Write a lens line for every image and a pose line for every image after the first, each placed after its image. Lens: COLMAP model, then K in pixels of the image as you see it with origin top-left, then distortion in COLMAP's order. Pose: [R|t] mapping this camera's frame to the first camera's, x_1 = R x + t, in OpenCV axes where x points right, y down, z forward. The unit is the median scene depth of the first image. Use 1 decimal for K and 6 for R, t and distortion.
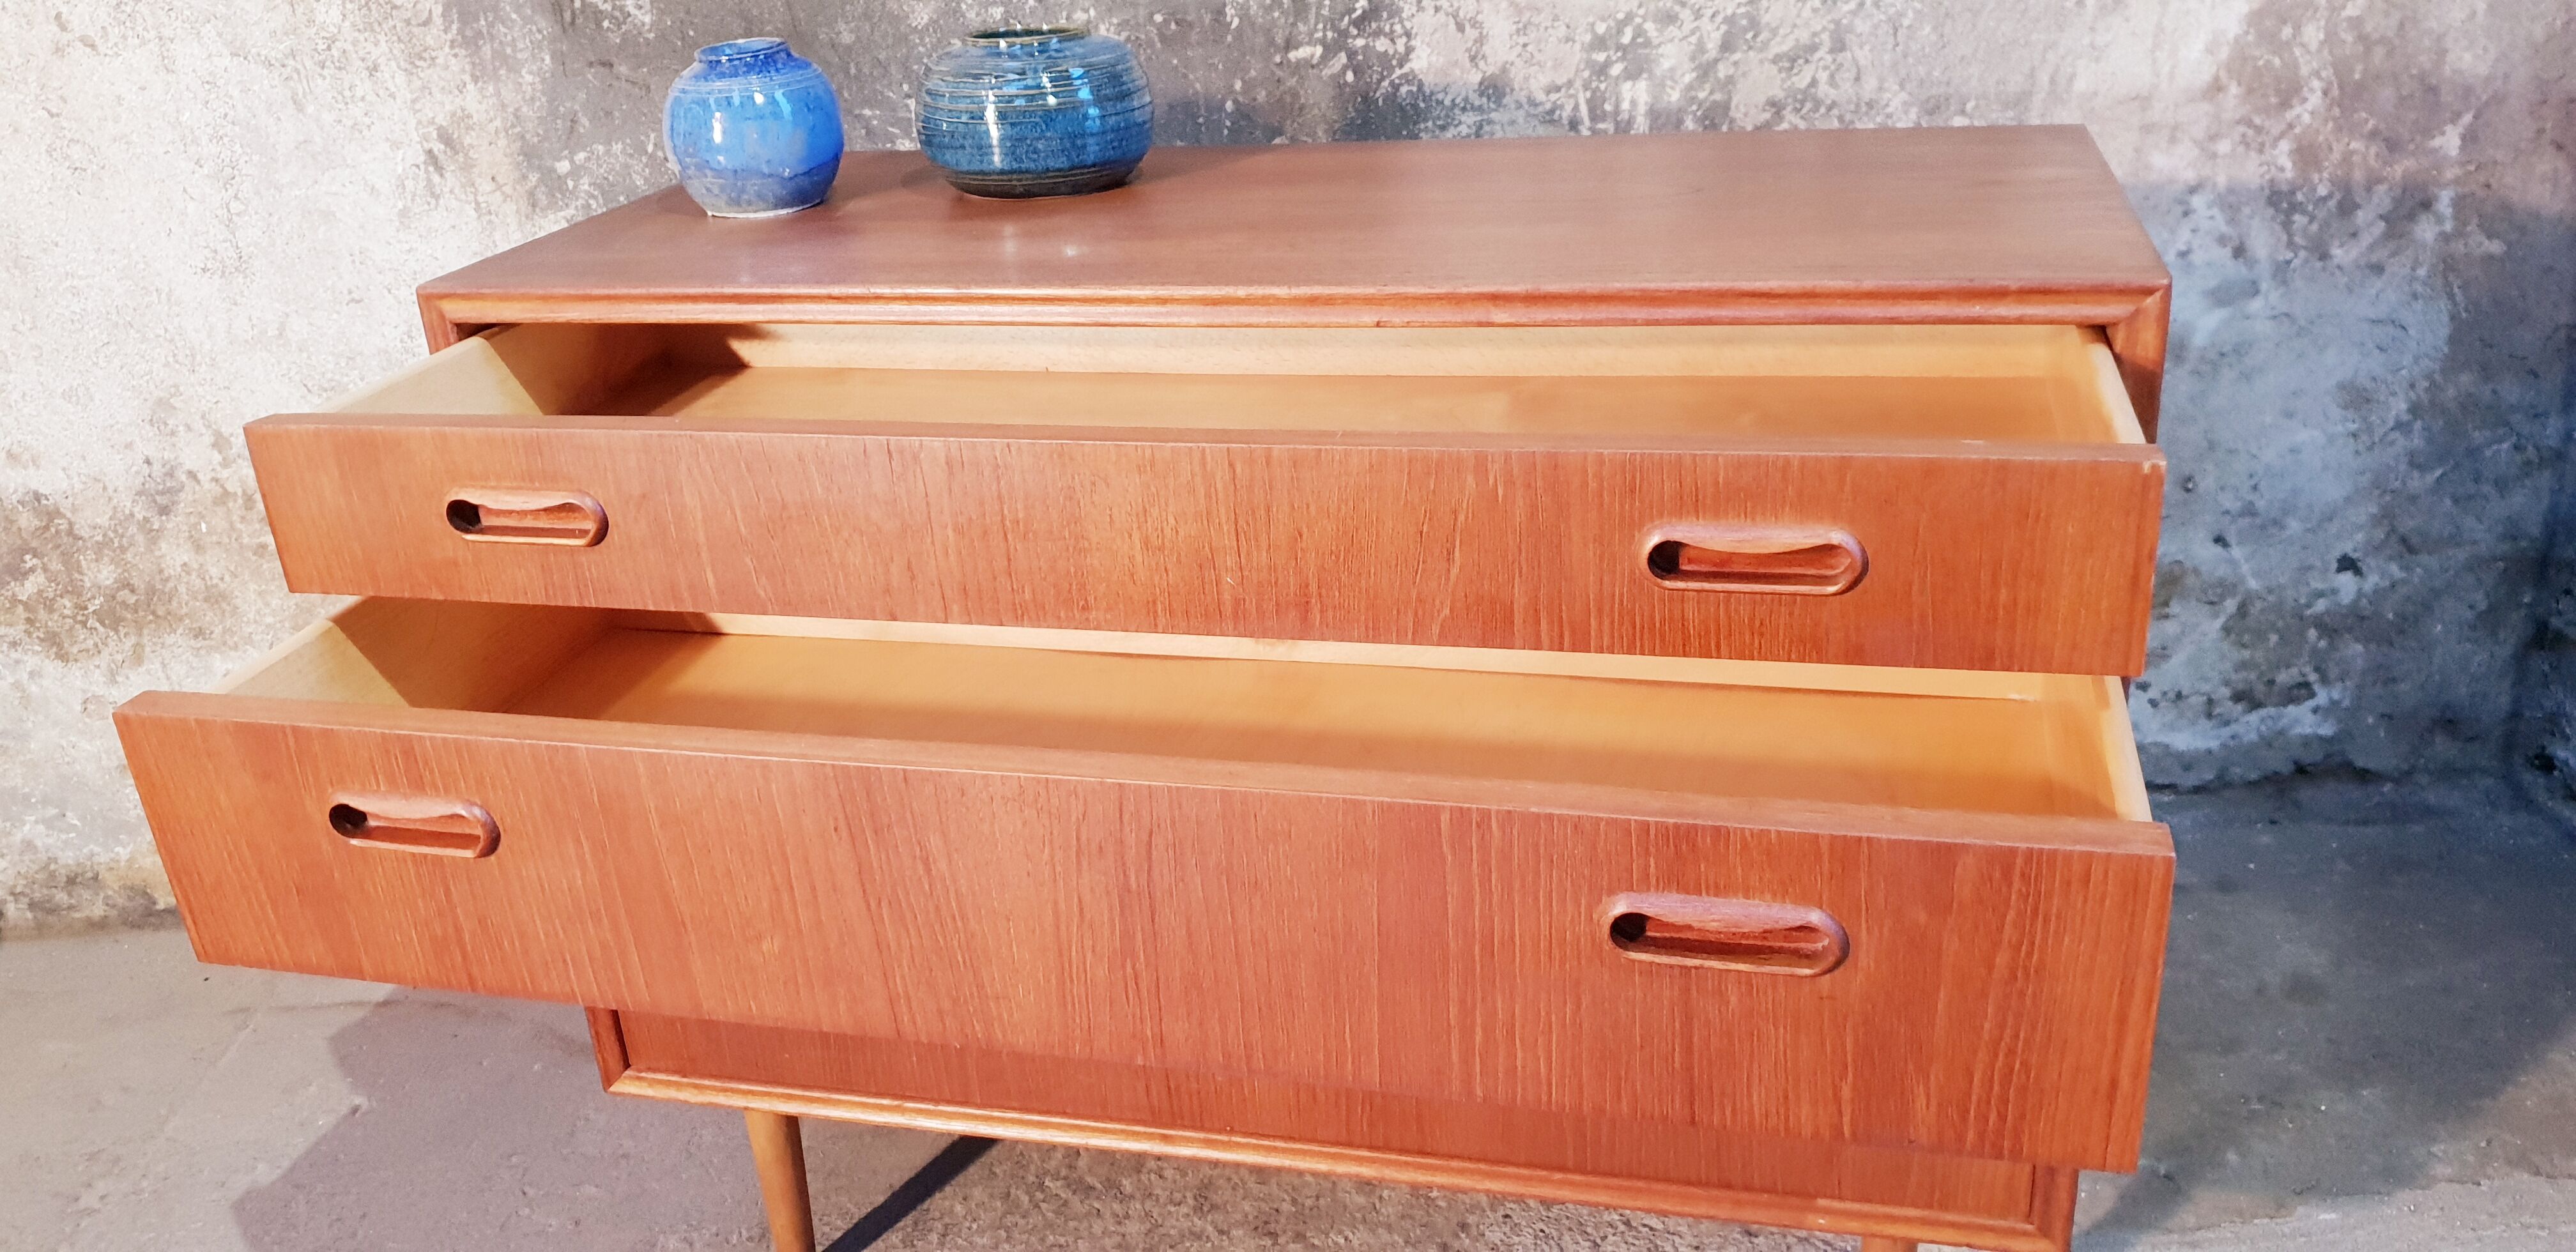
lens RADIAL K [[2028.9, 0, 1290.5], [0, 2028.9, 631.9], [0, 0, 1]] dist [-0.009089, 0.032275]
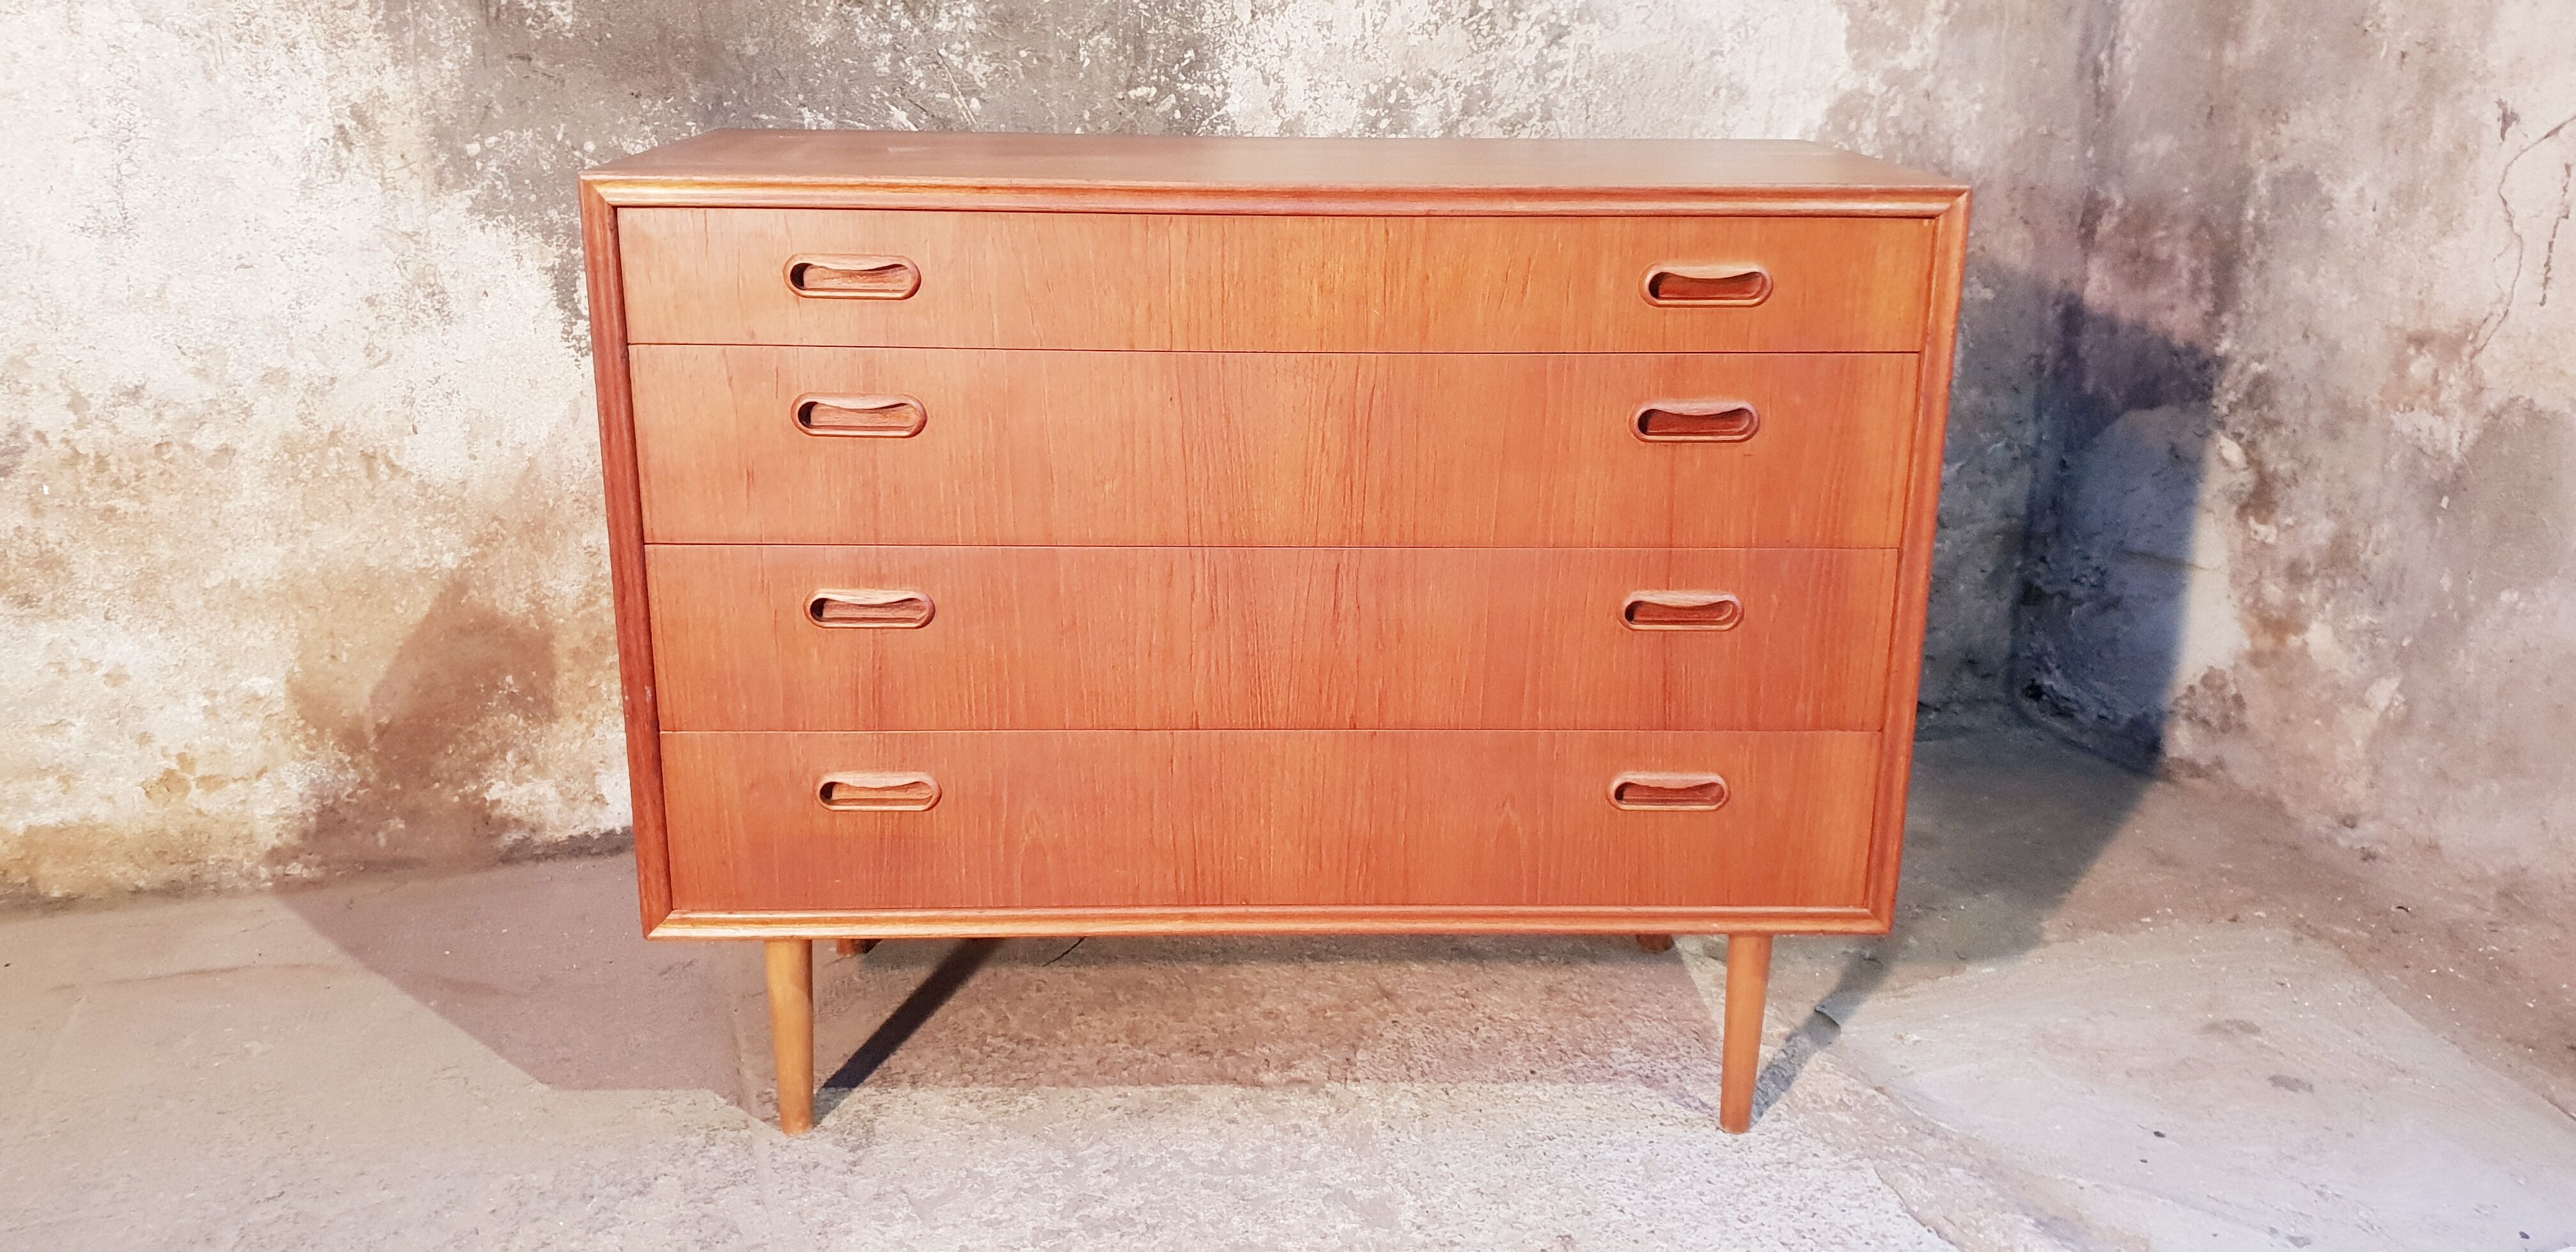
lens RADIAL K [[2028.9, 0, 1305.7], [0, 2028.9, 592.2], [0, 0, 1]] dist [-0.009089, 0.032275]
pose [[0.953136, -0.008785, 0.302416, -0.265120], [0.045370, 0.992425, -0.114165, 0.148771], [-0.299122, 0.122535, 0.946314, -0.126166]]
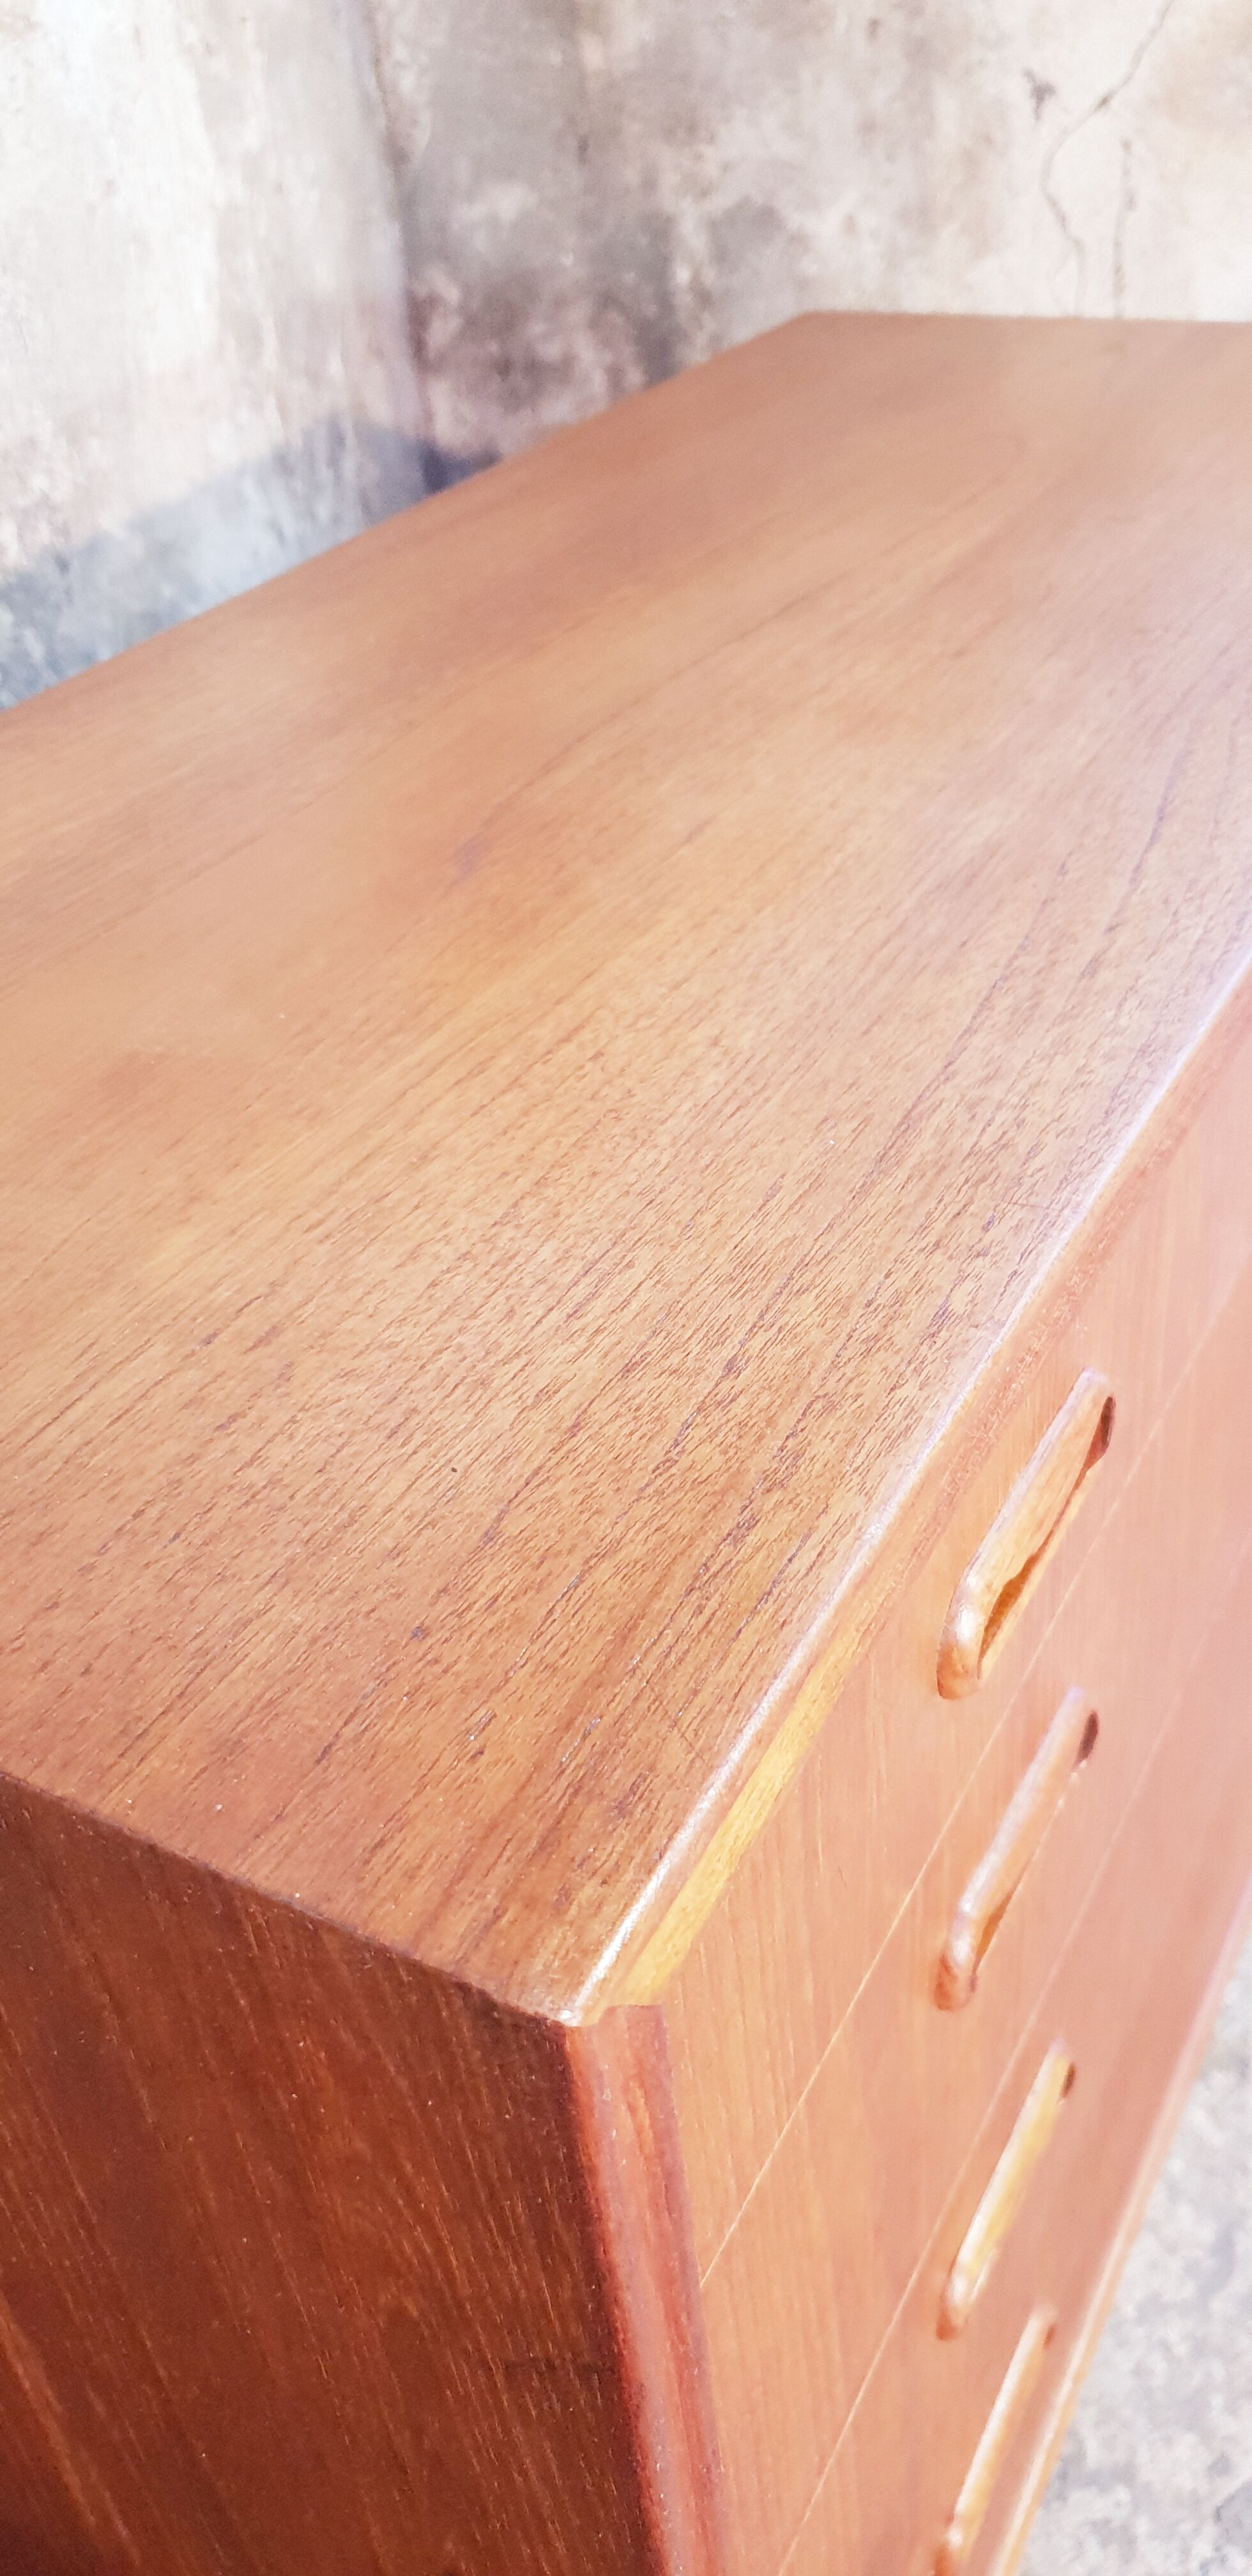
lens RADIAL K [[2028.9, 0, 655.8], [0, 2028.9, 1269.0], [0, 0, 1]] dist [-0.009089, 0.032275]
pose [[0.245583, -0.523388, 0.815938, -0.381895], [0.433148, 0.812261, 0.390659, -0.212935], [-0.867221, 0.257482, 0.426182, 0.603384]]
